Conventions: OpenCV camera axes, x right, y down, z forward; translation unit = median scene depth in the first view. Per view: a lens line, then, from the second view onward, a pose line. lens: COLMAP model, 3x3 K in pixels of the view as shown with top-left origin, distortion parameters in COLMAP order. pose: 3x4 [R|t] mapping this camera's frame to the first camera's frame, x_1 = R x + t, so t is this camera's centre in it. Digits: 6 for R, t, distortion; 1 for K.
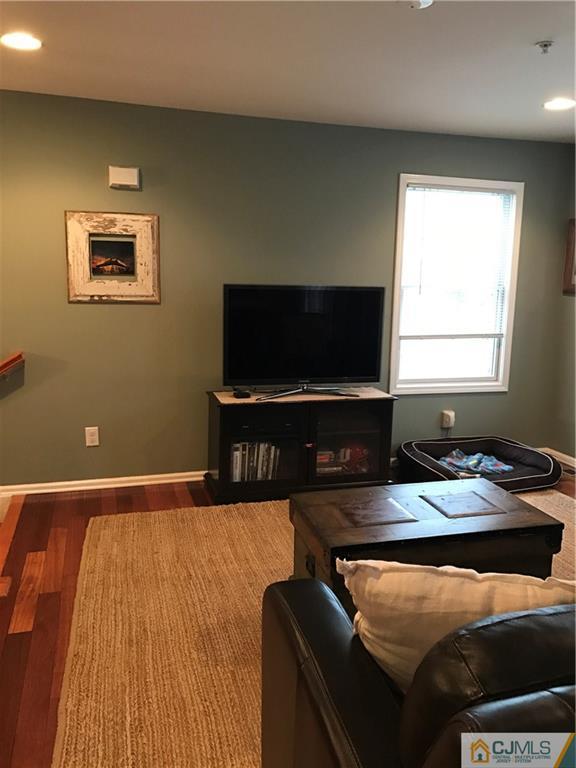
lens RADIAL K [[628.9, 0, 303.3], [0, 628.9, 381.3], [0, 0, 1]] dist [0.097990, -0.146654]
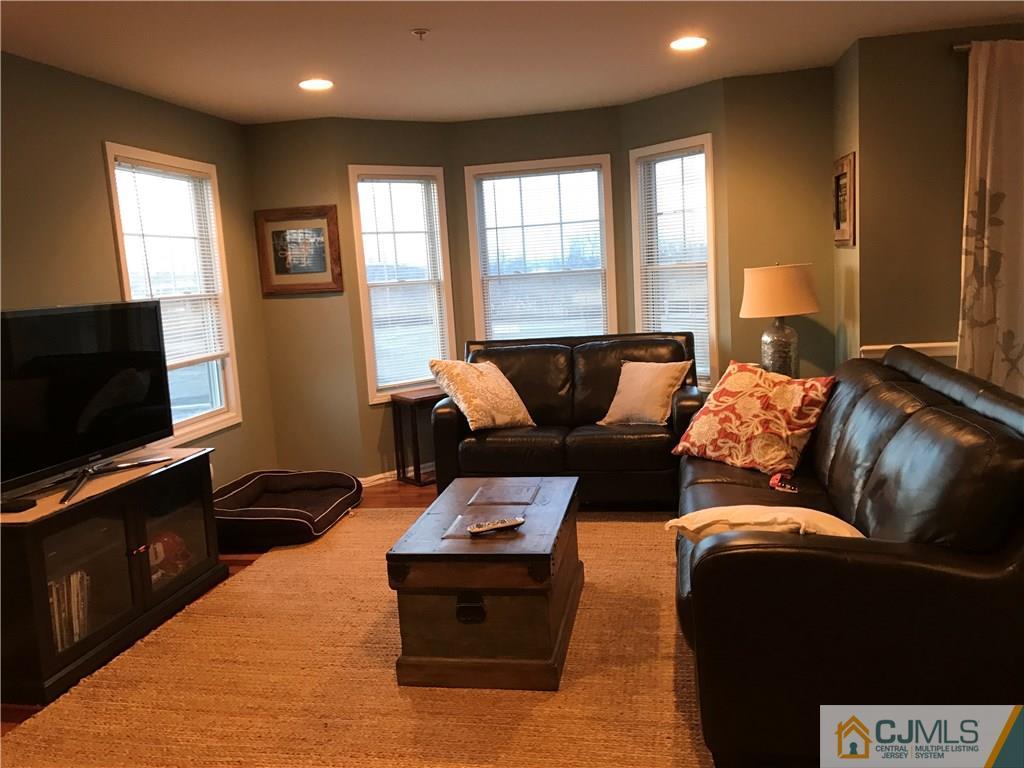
lens RADIAL K [[838.5, 0, 512.0], [0, 838.5, 384.0], [0, 0, 1]] dist [0.097990, -0.146654]
pose [[0.450544, -0.170925, 0.876239, -0.509186], [0.222489, 0.972030, 0.075211, -0.039836], [-0.864586, 0.161068, 0.475971, 0.212949]]
